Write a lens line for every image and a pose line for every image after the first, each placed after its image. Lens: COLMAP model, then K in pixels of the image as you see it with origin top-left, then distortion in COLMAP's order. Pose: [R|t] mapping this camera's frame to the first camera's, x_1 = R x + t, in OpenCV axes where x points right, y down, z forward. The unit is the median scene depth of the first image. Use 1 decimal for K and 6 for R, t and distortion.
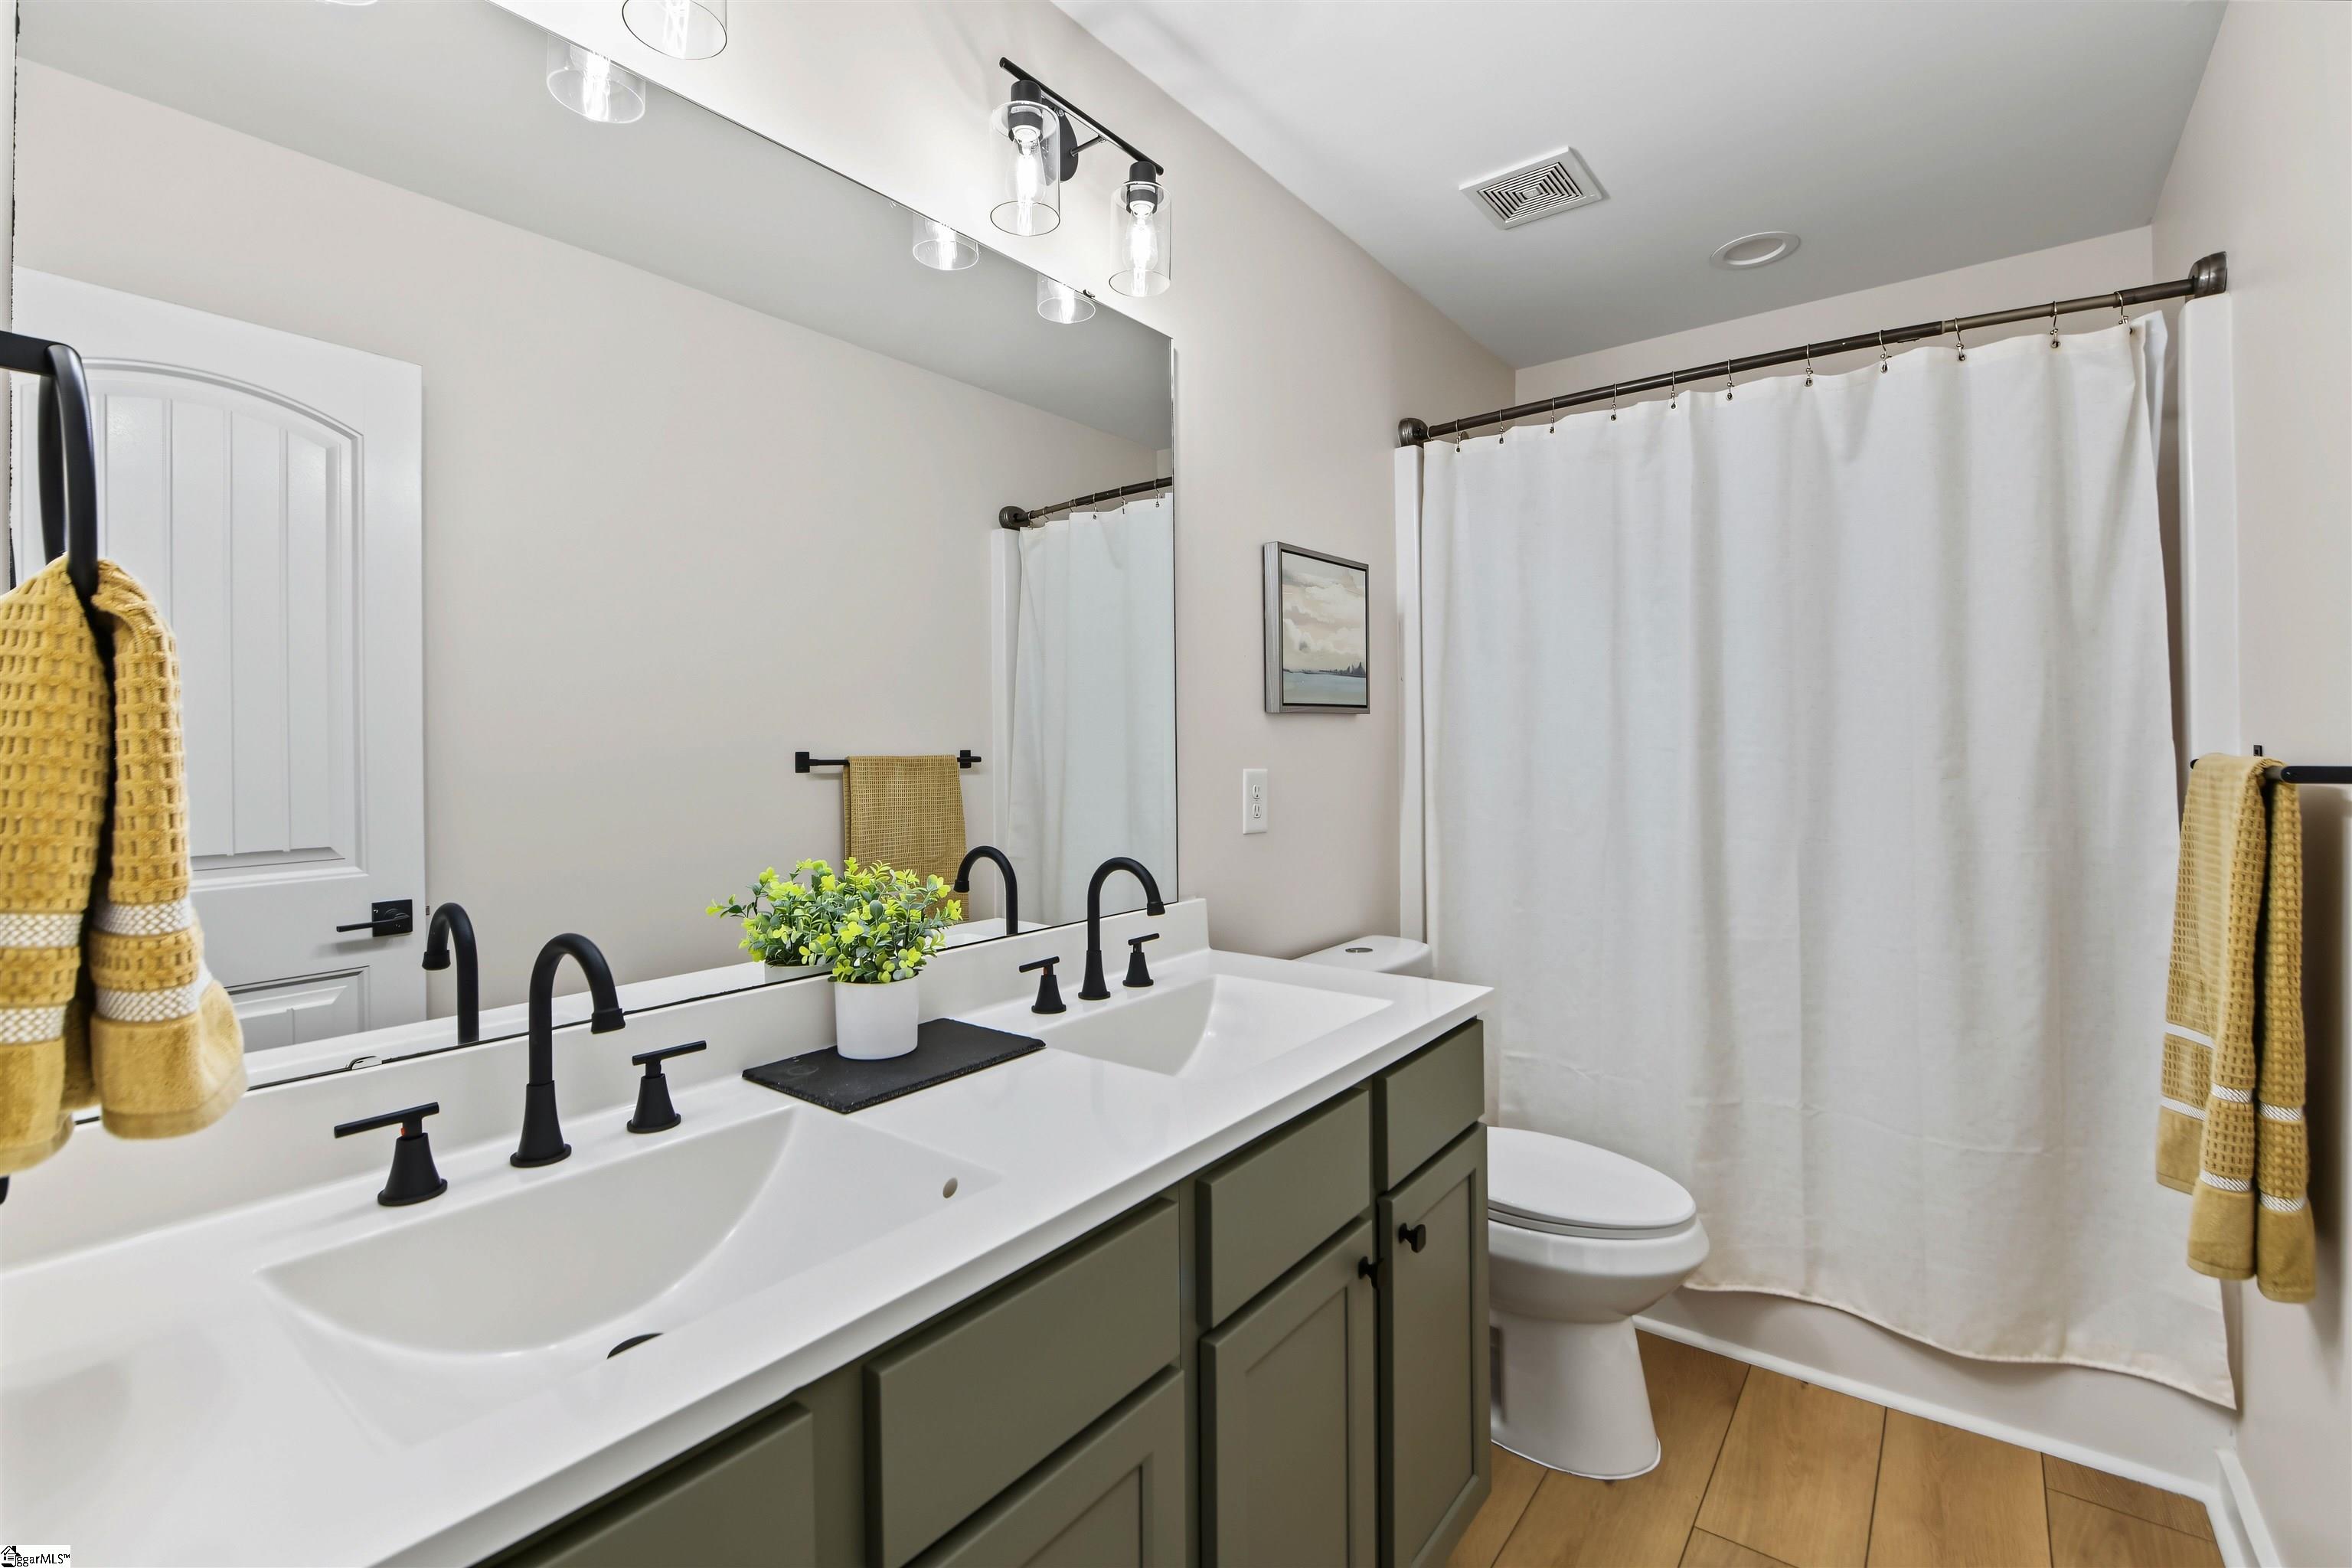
lens RADIAL K [[1045.5, 0, 1172.8], [0, 1045.5, 746.5], [0, 0, 1]] dist [-0.001083, -0.005098]
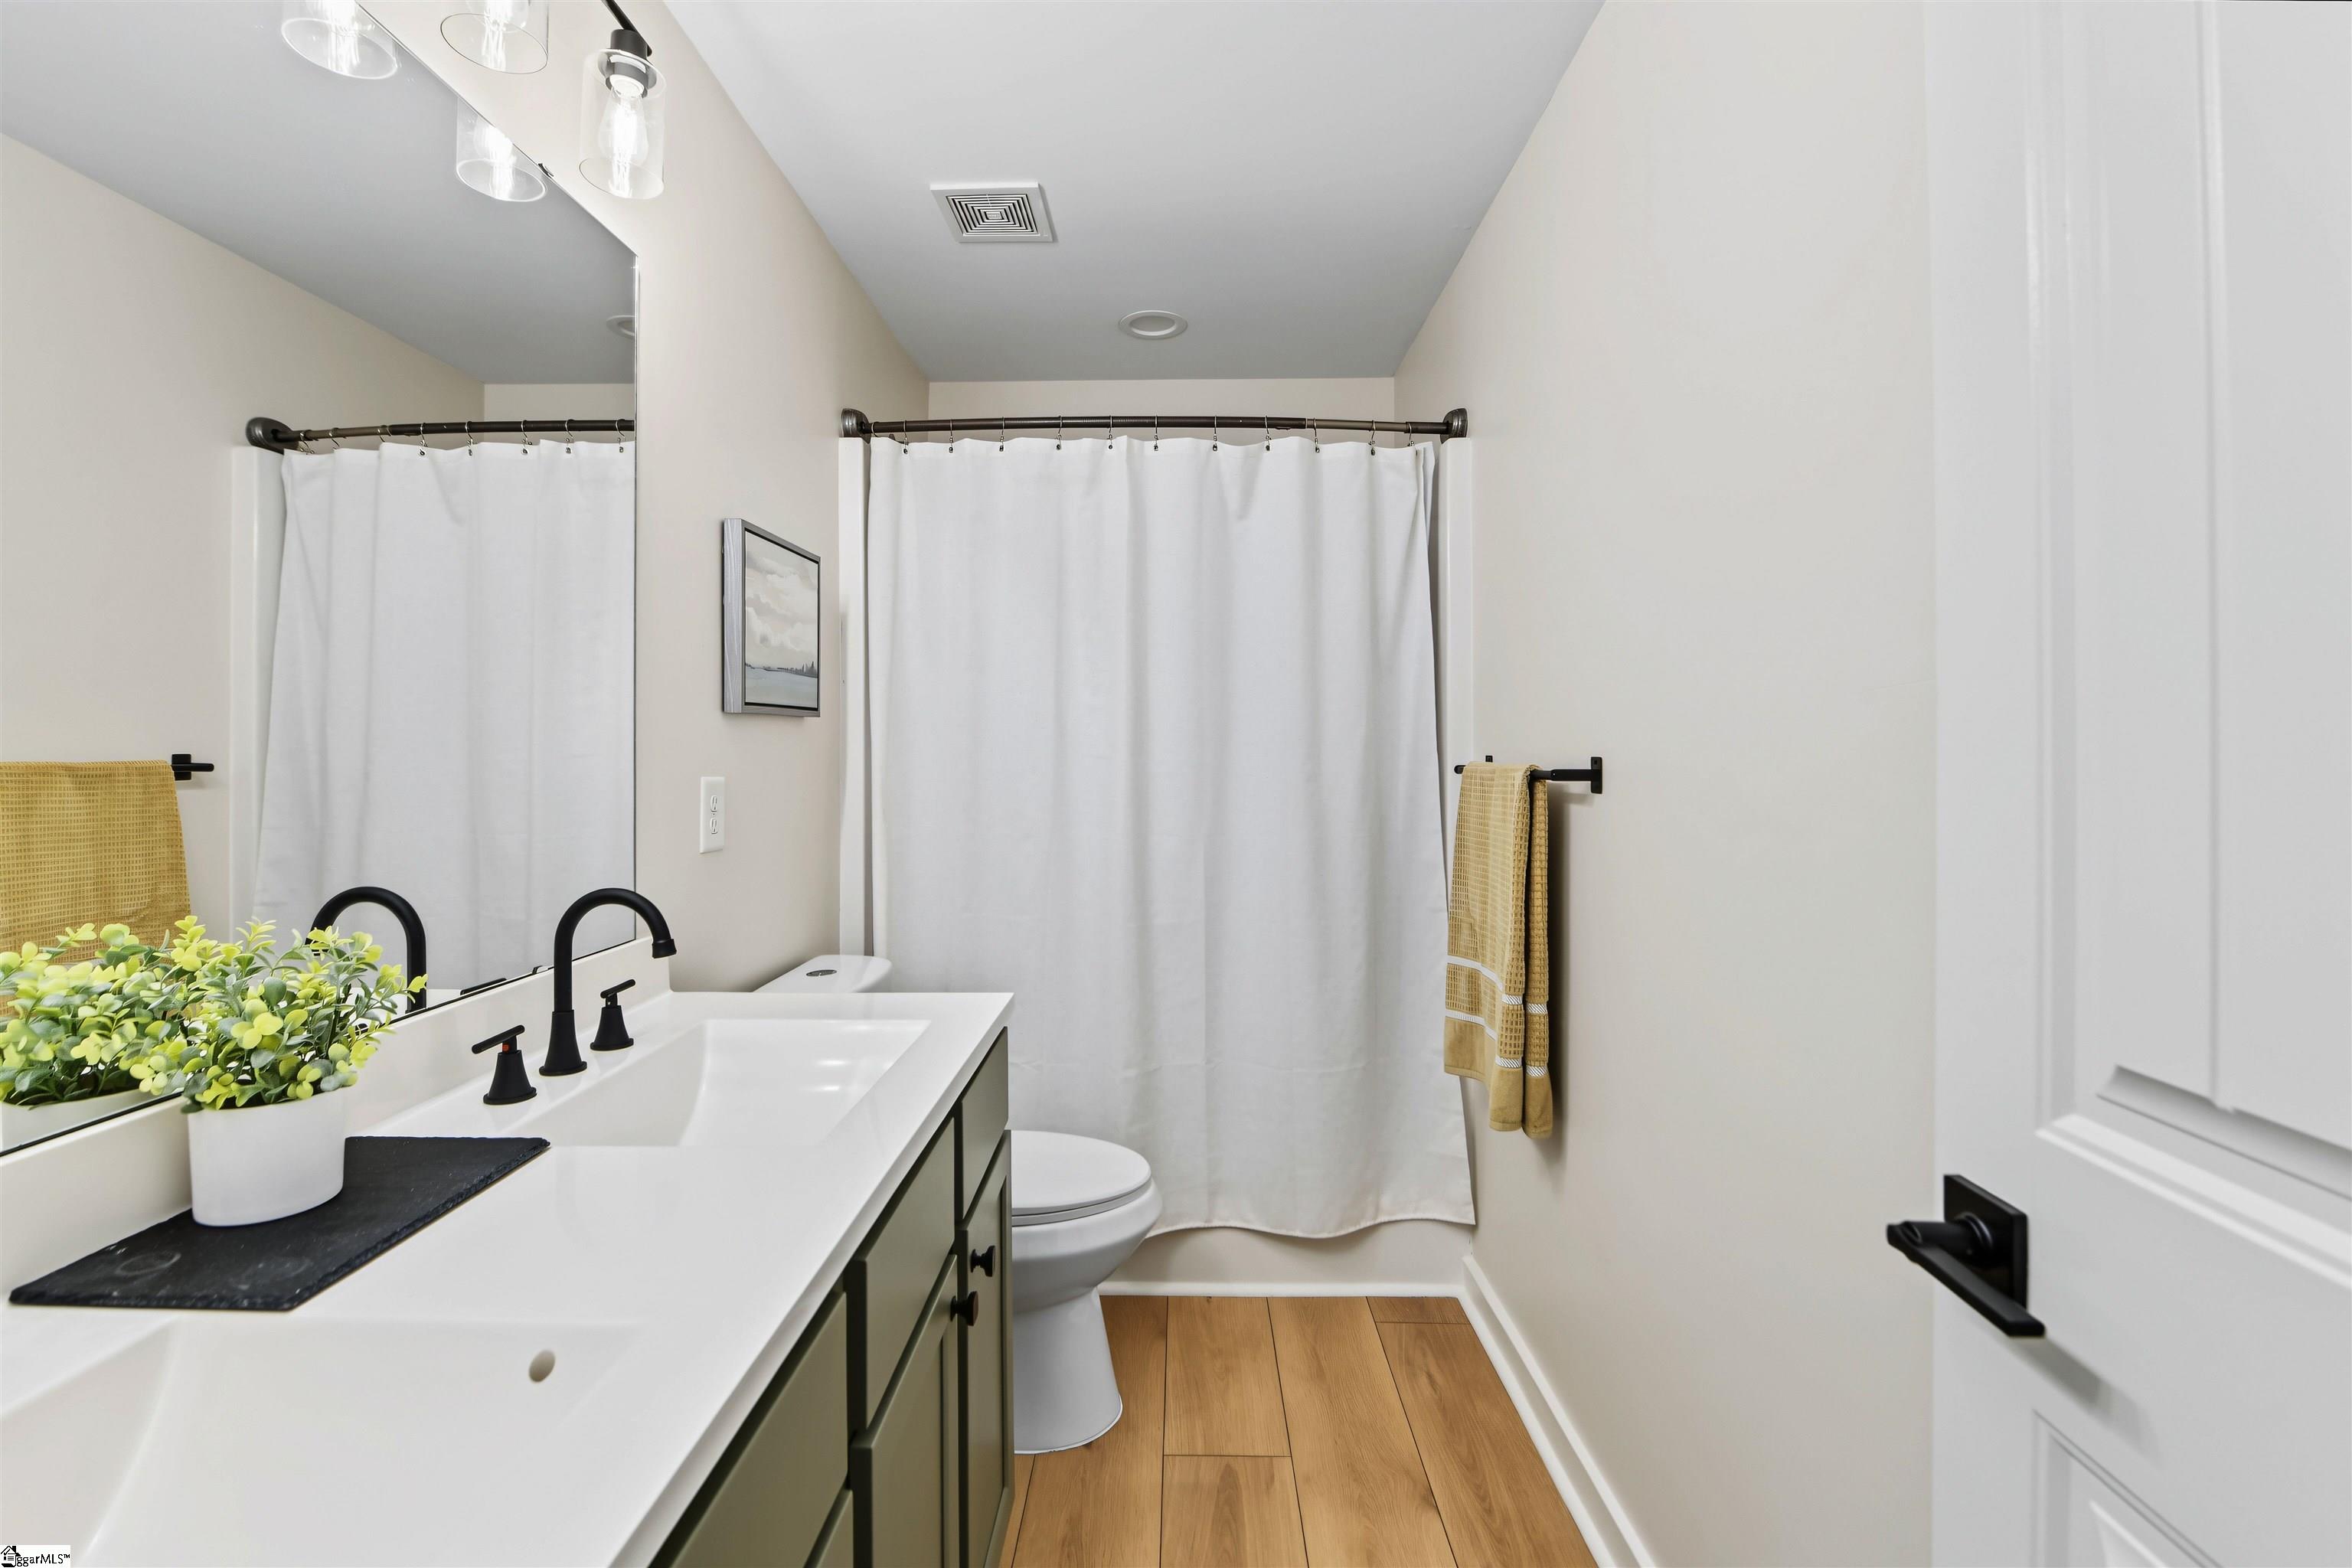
lens RADIAL K [[1045.5, 0, 1172.8], [0, 1045.5, 746.5], [0, 0, 1]] dist [-0.001083, -0.005098]
pose [[0.801161, 0.010653, 0.598355, -0.148910], [-0.005637, 0.999932, -0.010254, 0.003085], [-0.598423, 0.004843, 0.801166, 0.086784]]
